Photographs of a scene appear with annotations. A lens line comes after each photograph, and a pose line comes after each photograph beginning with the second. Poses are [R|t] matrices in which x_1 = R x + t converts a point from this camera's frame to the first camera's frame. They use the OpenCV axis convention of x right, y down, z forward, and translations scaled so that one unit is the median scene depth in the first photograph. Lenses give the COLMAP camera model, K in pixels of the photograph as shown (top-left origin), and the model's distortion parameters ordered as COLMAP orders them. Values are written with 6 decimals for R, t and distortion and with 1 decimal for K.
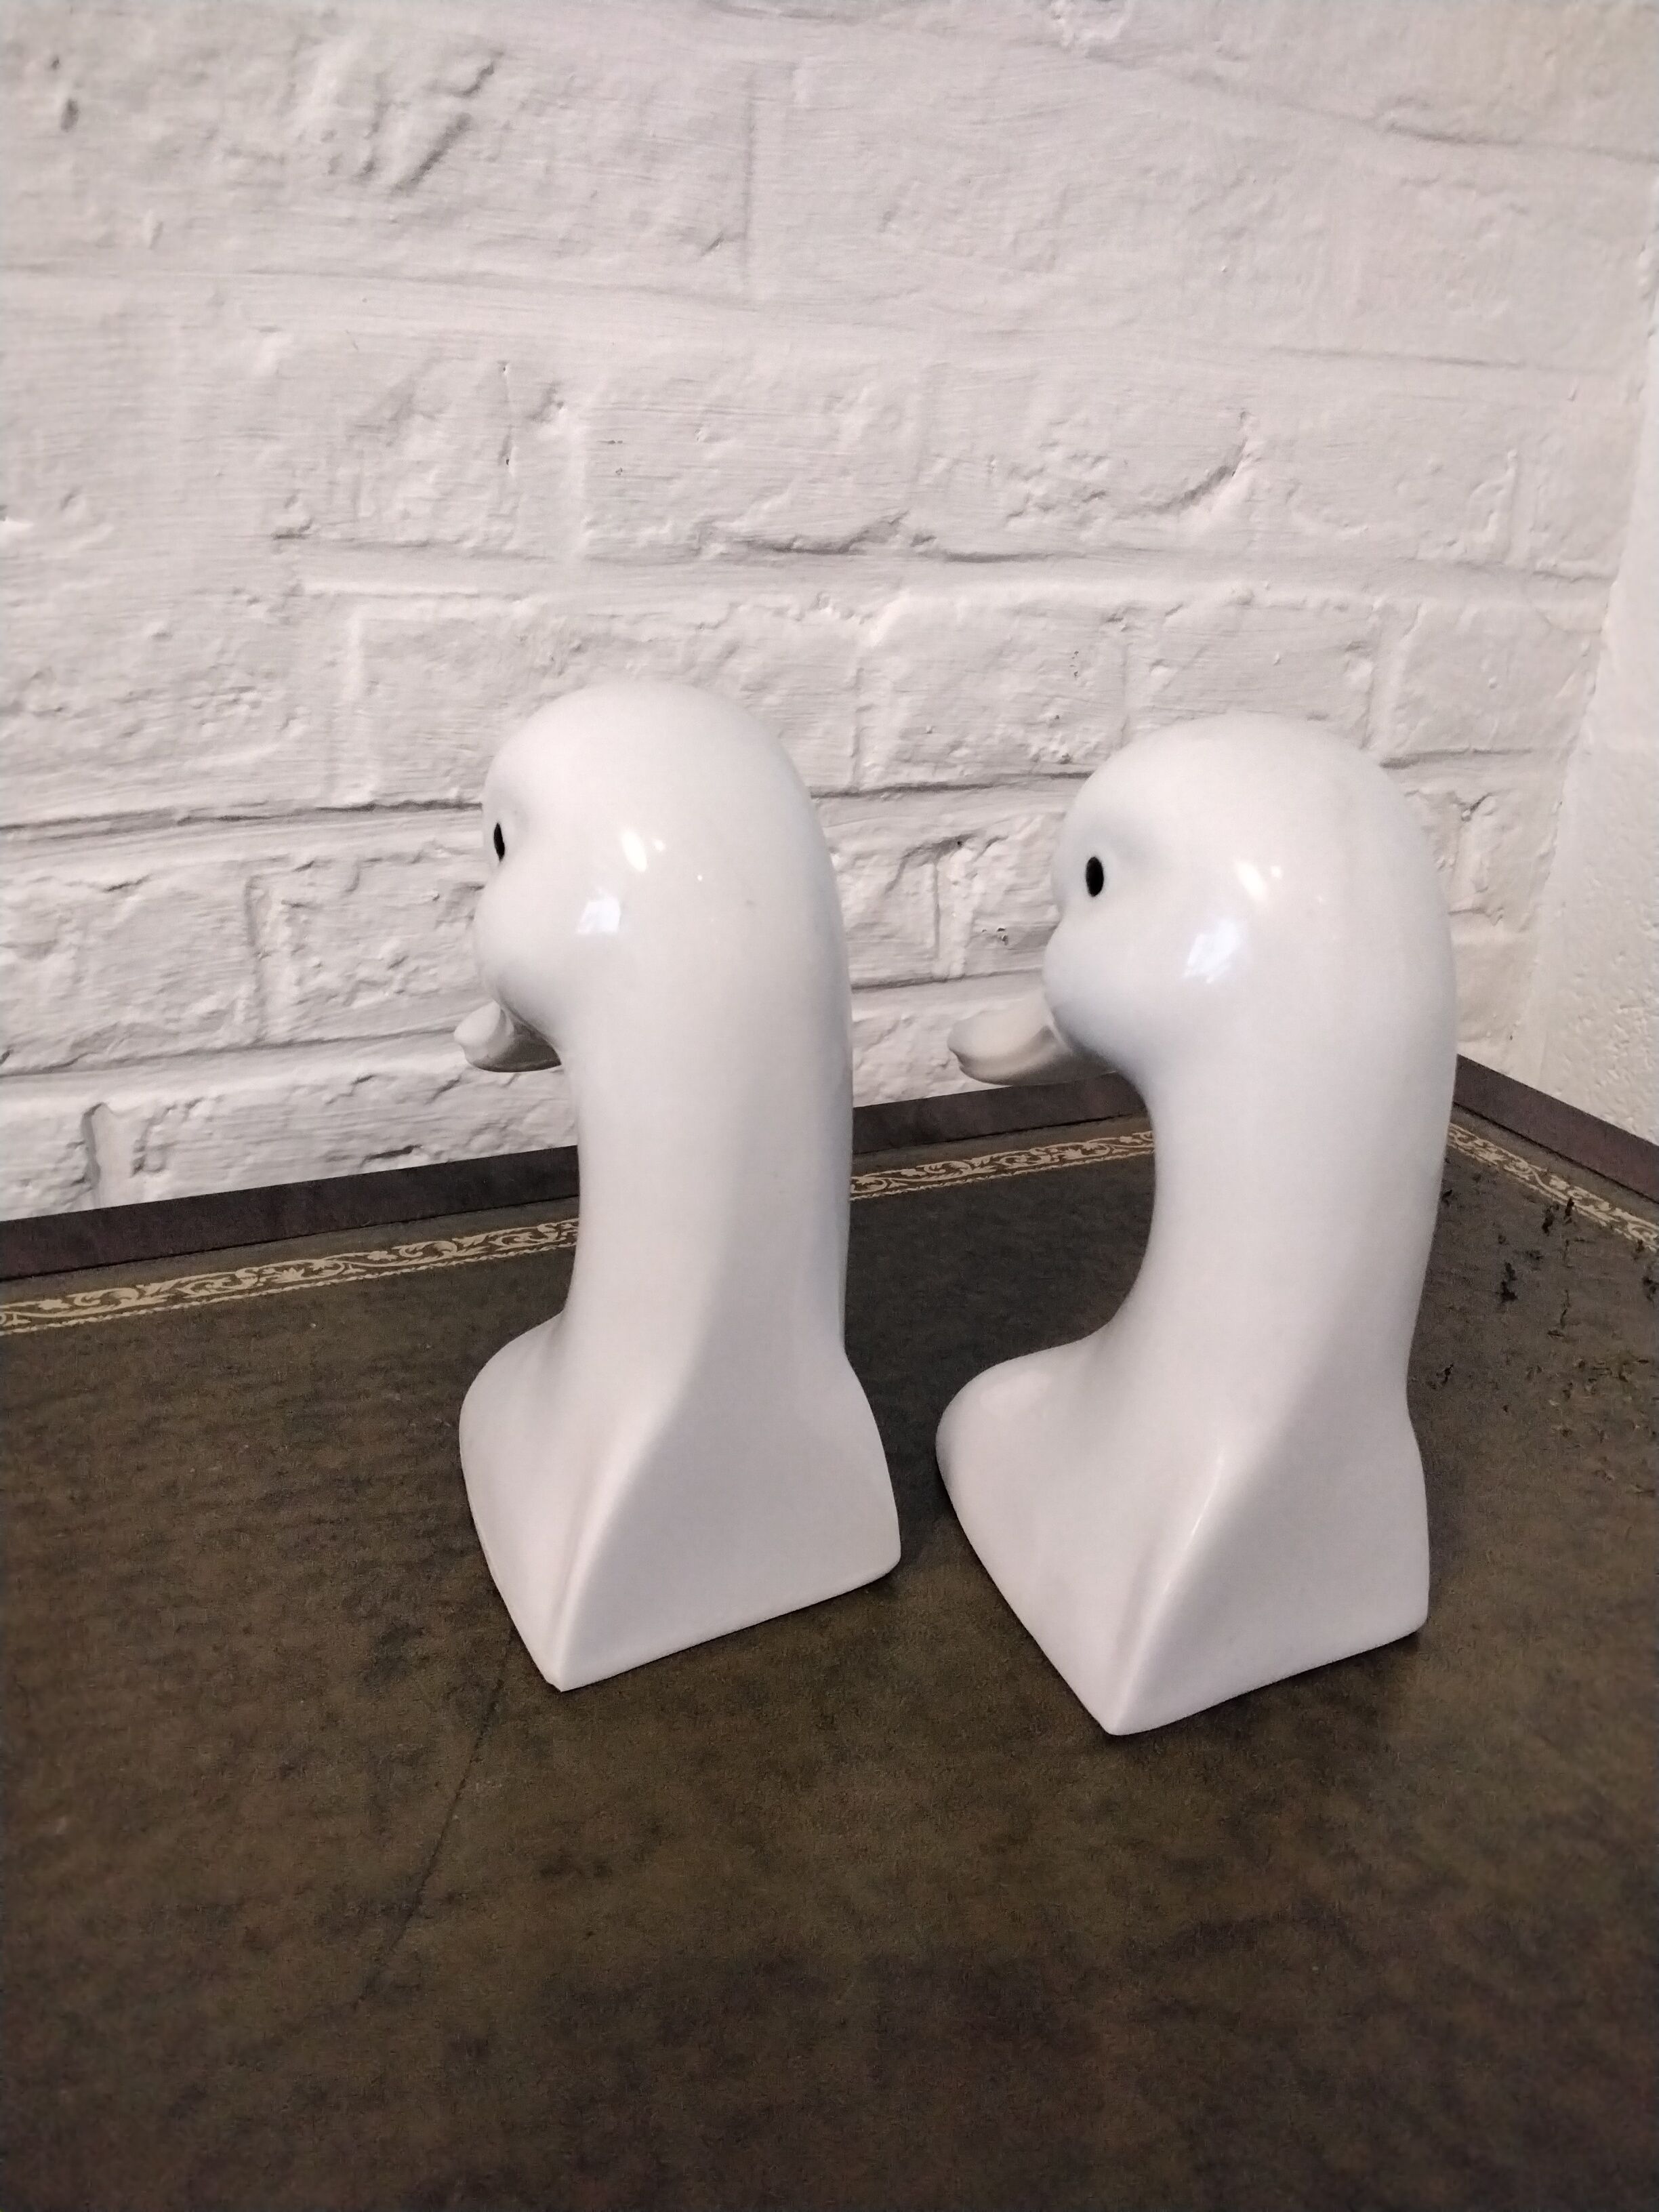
lens RADIAL K [[1745.8, 0, 833.3], [0, 1745.8, 1118.6], [0, 0, 1]] dist [0.070565, -0.158890]
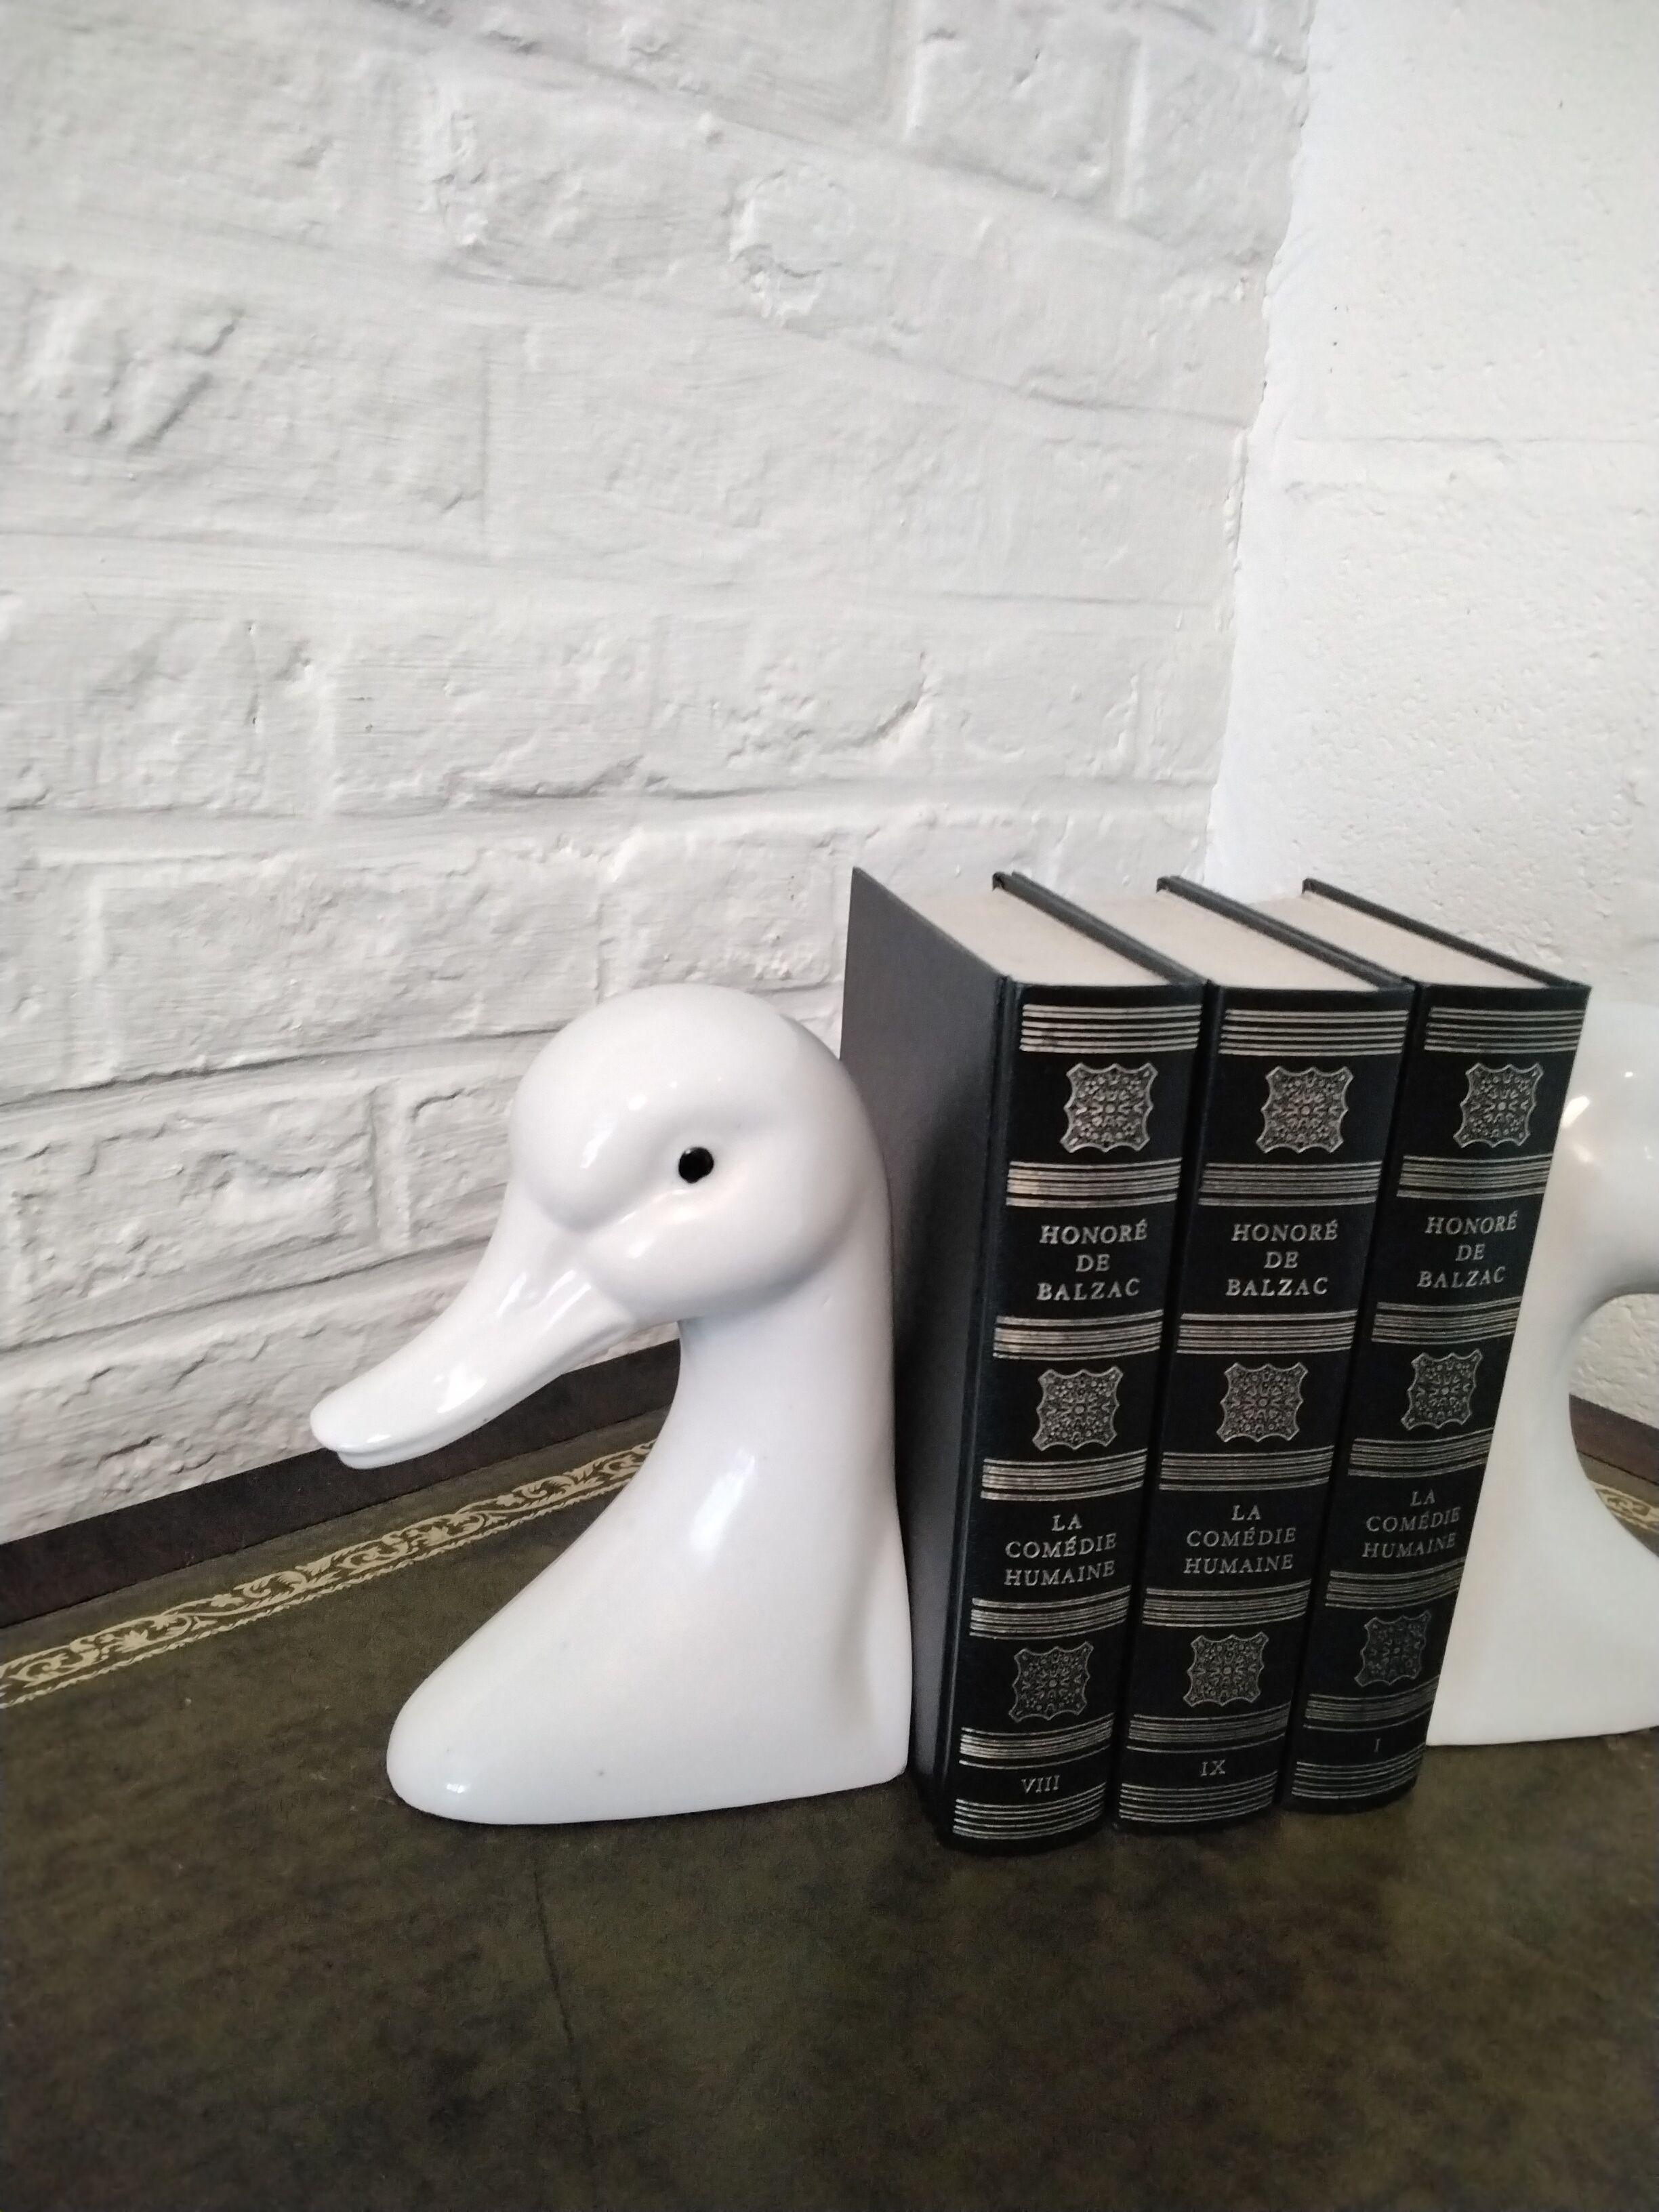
lens RADIAL K [[1745.8, 0, 836.7], [0, 1745.8, 1115.9], [0, 0, 1]] dist [0.070565, -0.158890]
pose [[0.954724, -0.068397, 0.289525, -0.165229], [0.084684, 0.995432, -0.044091, -0.086305], [-0.285187, 0.066613, 0.956154, 0.010839]]
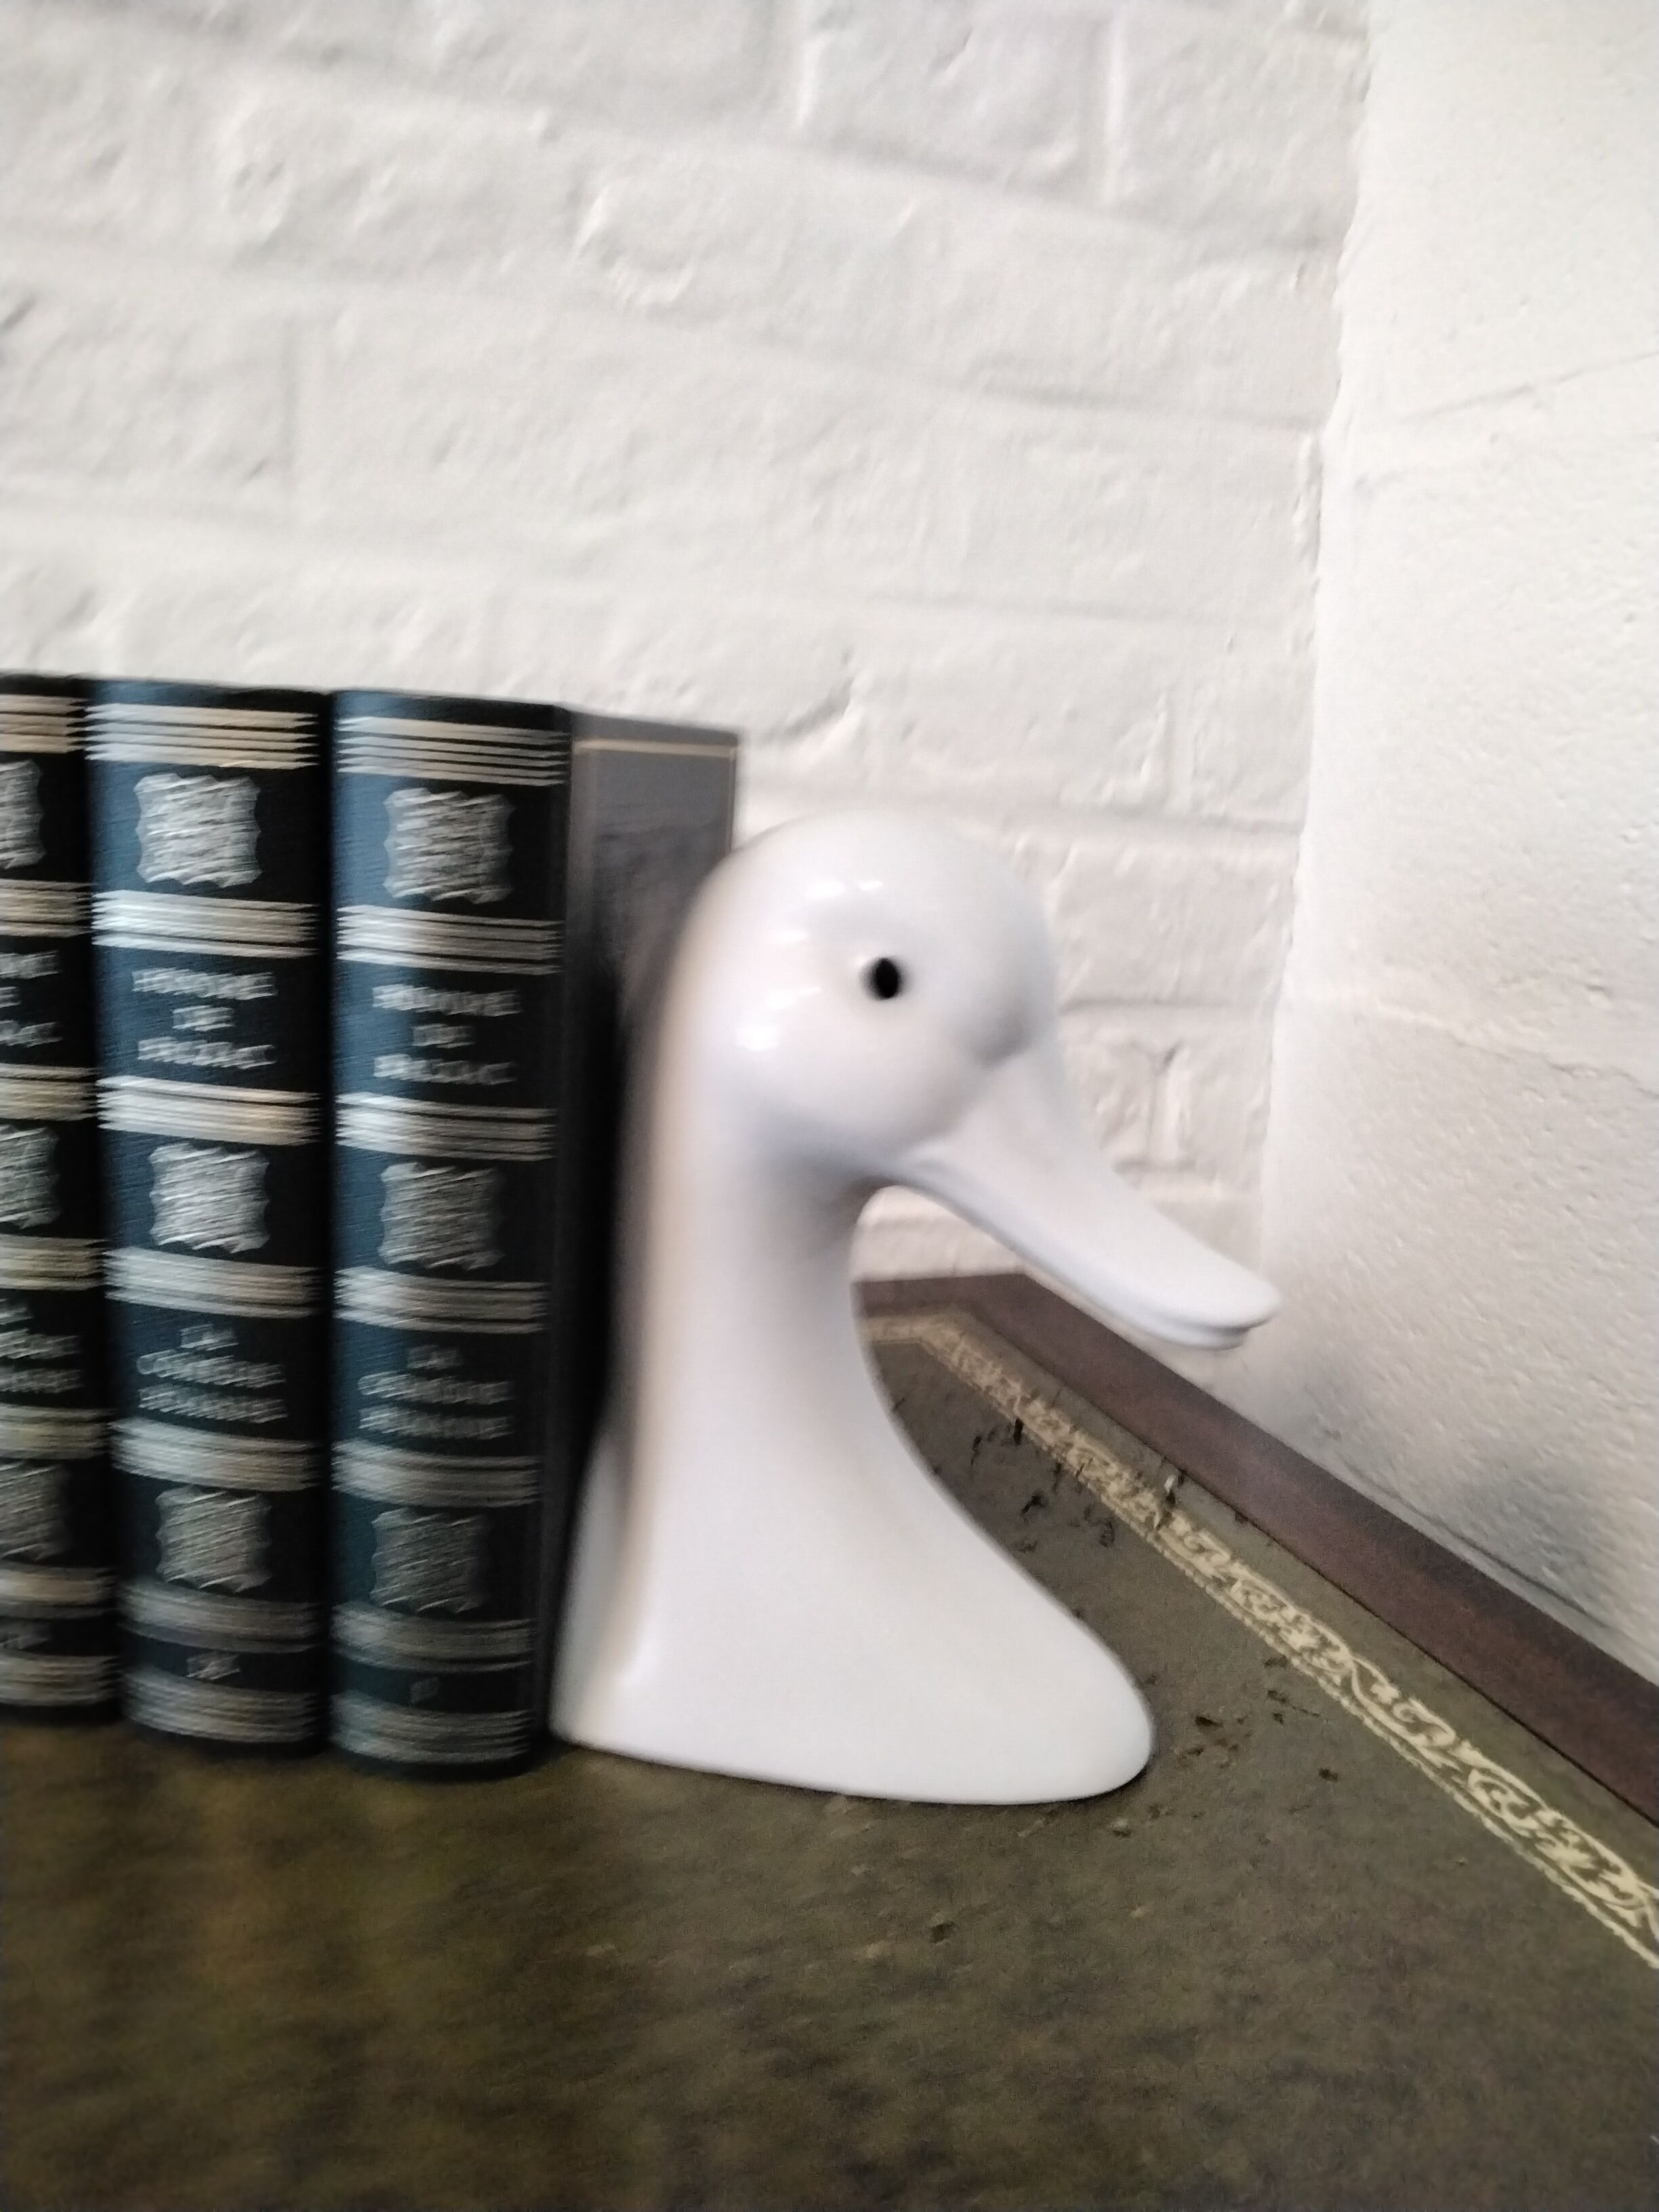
lens RADIAL K [[1742.0, 0, 879.3], [0, 1742.0, 1124.5], [0, 0, 1]] dist [0.067661, -0.142542]
pose [[0.996614, 0.025833, -0.078057, 0.379831], [-0.040221, 0.981190, -0.188807, 0.065321], [0.071711, 0.191307, 0.978907, 0.070158]]
